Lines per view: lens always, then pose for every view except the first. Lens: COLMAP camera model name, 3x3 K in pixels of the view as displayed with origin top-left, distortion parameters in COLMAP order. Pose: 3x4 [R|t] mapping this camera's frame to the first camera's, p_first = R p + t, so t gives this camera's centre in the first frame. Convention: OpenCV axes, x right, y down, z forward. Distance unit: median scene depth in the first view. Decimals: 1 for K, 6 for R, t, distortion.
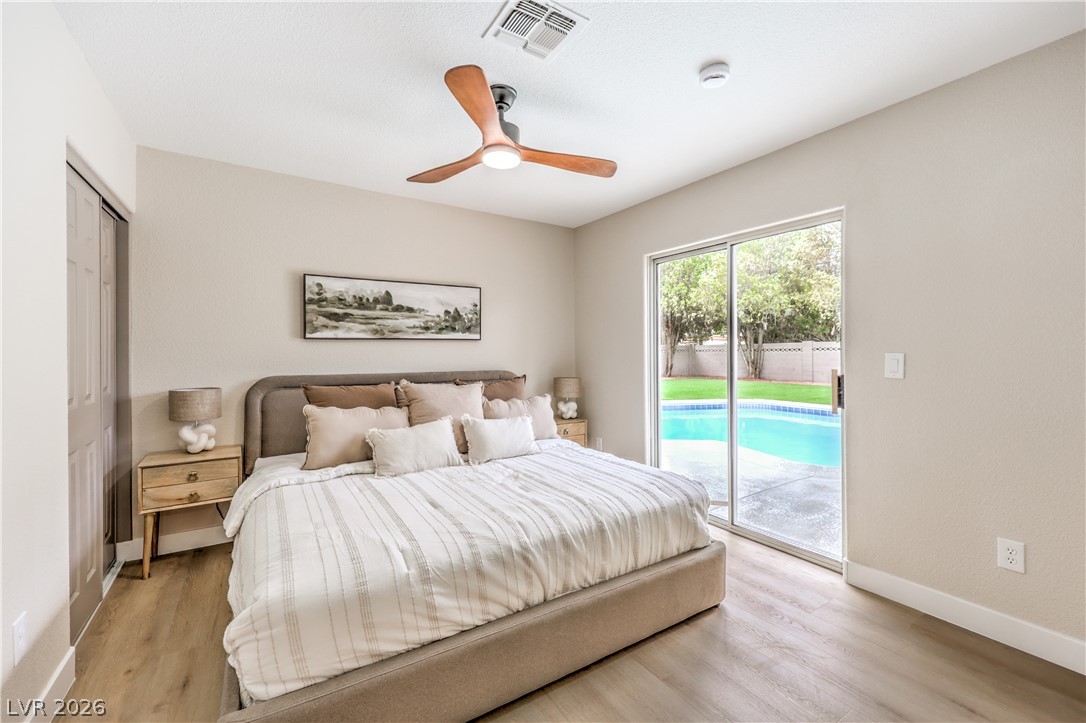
lens RADIAL K [[446.3, 0, 542.2], [0, 446.3, 353.1], [0, 0, 1]] dist [0.000357, -0.000224]
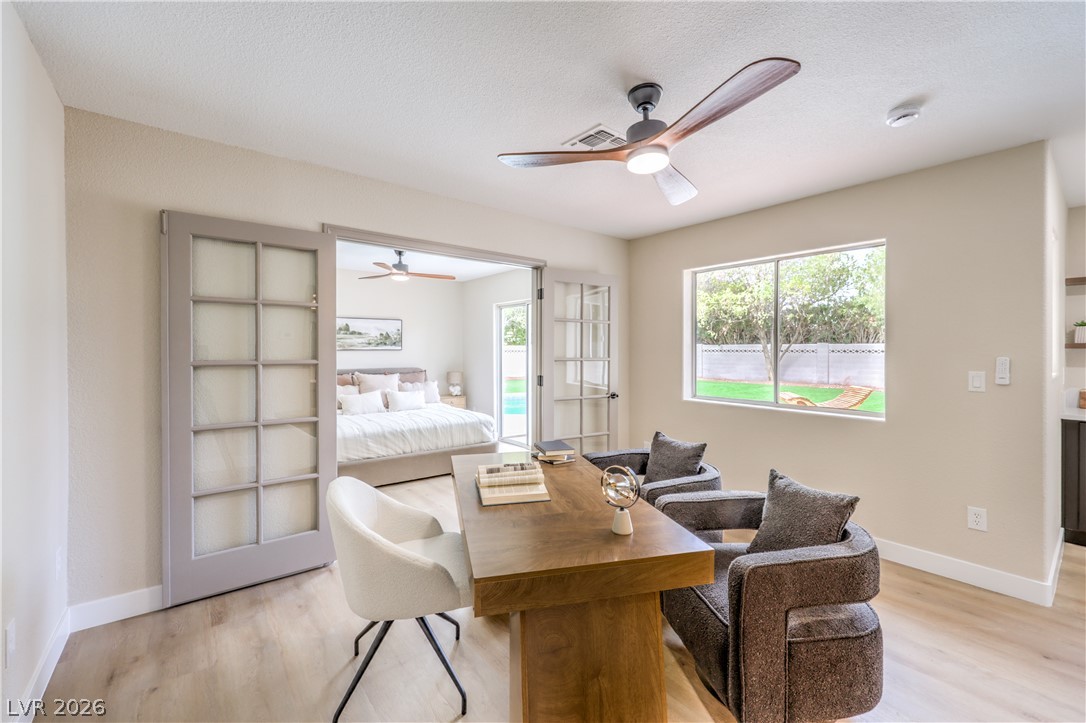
lens RADIAL K [[446.3, 0, 546.8], [0, 446.3, 358.0], [0, 0, 1]] dist [0.000357, -0.000224]
pose [[0.993846, 0.006012, 0.110610, 0.279906], [-0.008026, 0.999810, 0.017771, -0.040172], [-0.110482, -0.018549, 0.993705, -0.956502]]
